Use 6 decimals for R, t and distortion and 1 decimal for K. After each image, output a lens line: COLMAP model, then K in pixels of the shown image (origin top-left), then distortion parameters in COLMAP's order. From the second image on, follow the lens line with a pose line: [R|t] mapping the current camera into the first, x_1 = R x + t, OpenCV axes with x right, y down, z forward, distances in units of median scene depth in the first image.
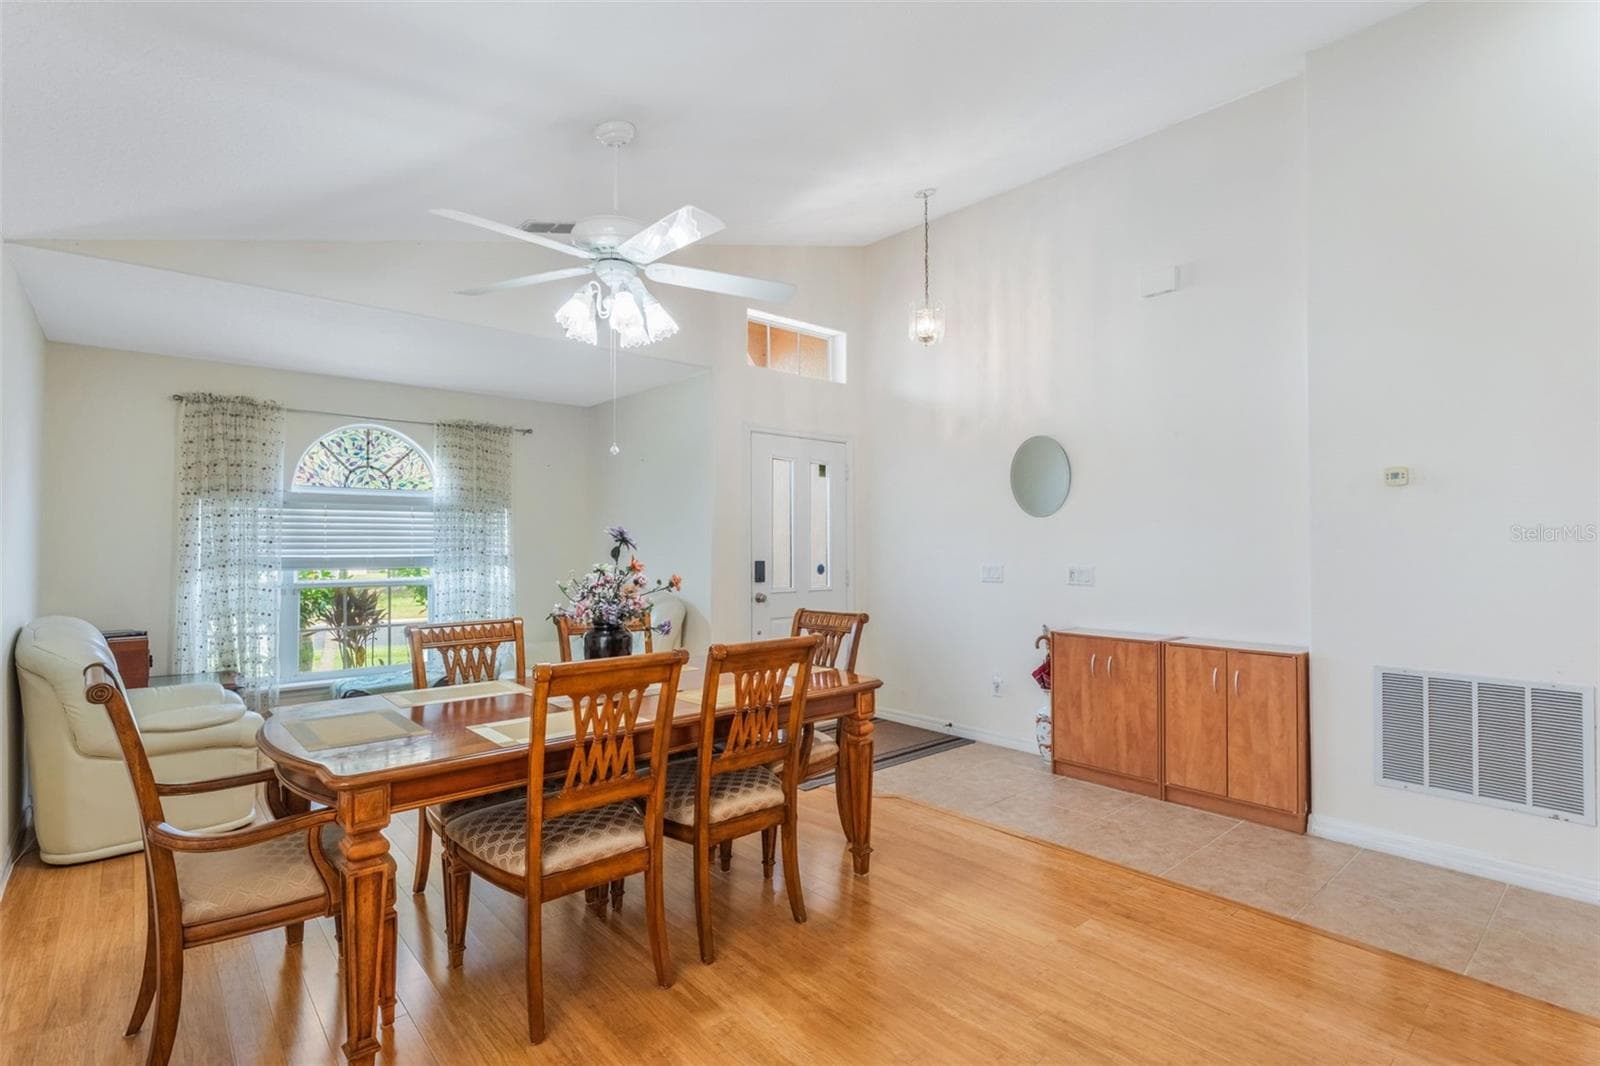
lens RADIAL K [[814.6, 0, 799.7], [0, 814.6, 538.1], [0, 0, 1]] dist [-0.002499, 0.000307]
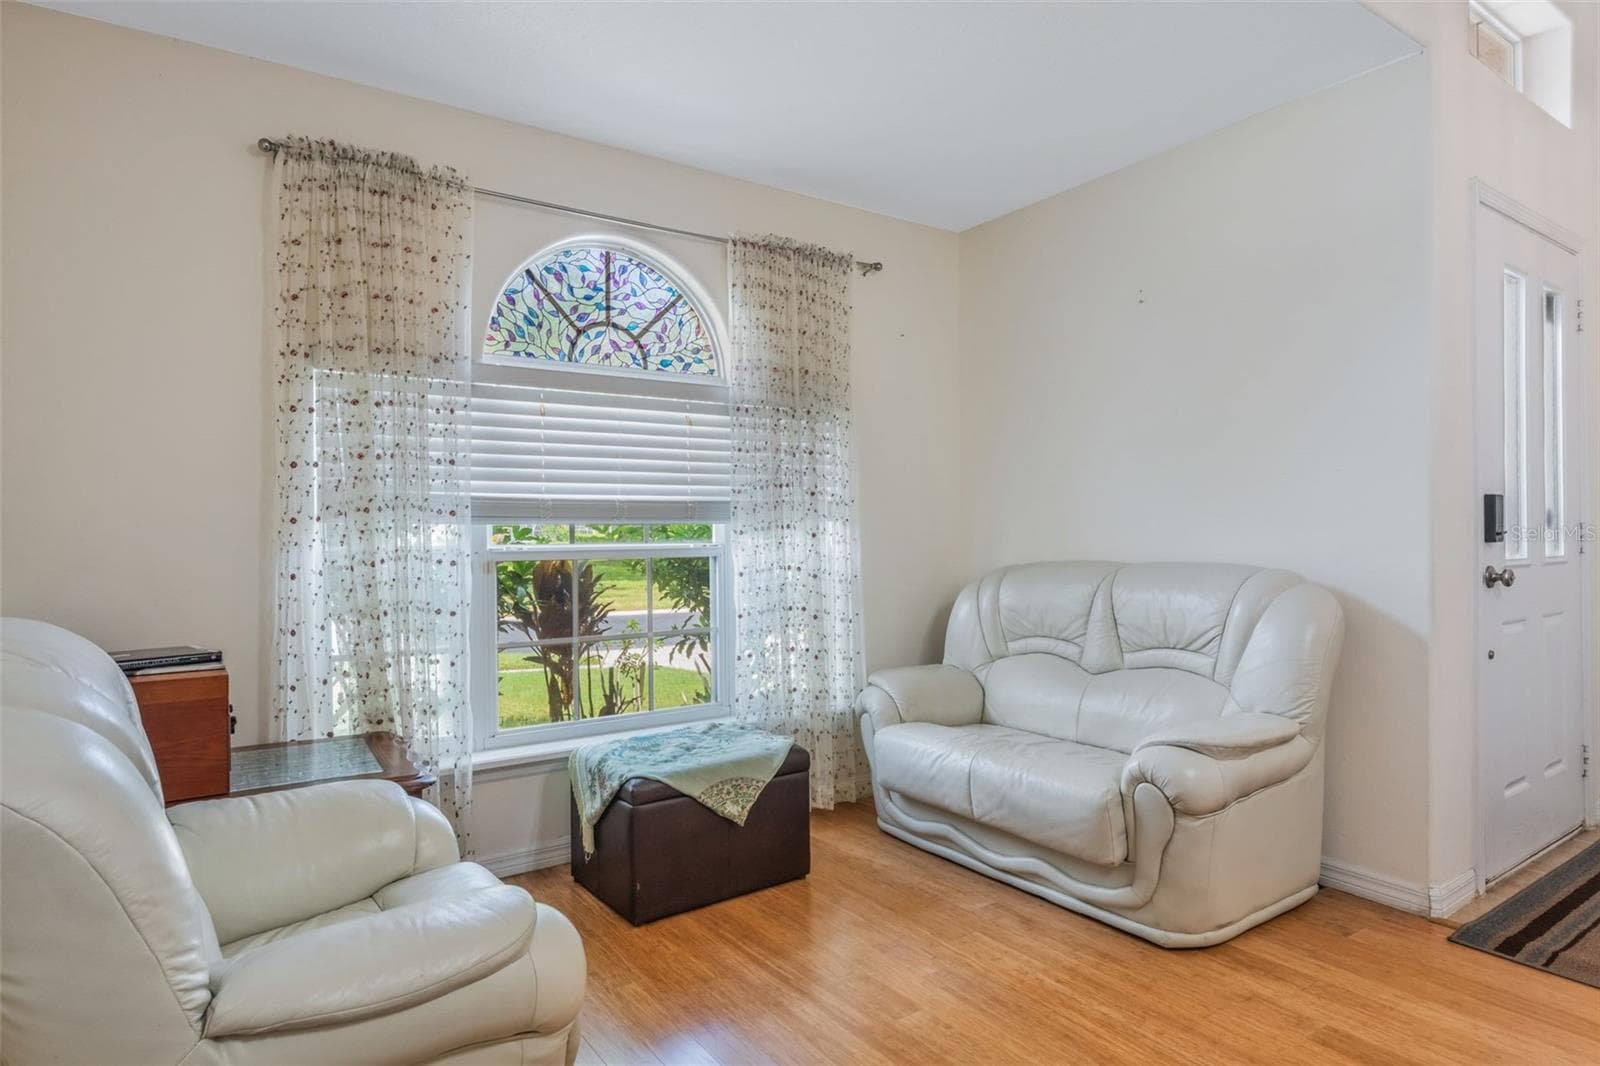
lens RADIAL K [[956.0, 0, 802.0], [0, 956.0, 537.6], [0, 0, 1]] dist [0.014401, -0.000020]
pose [[0.994858, -0.007224, -0.101020, -0.371610], [0.008519, 0.999887, 0.012396, 0.042155], [0.100920, -0.013193, 0.994807, 0.439029]]
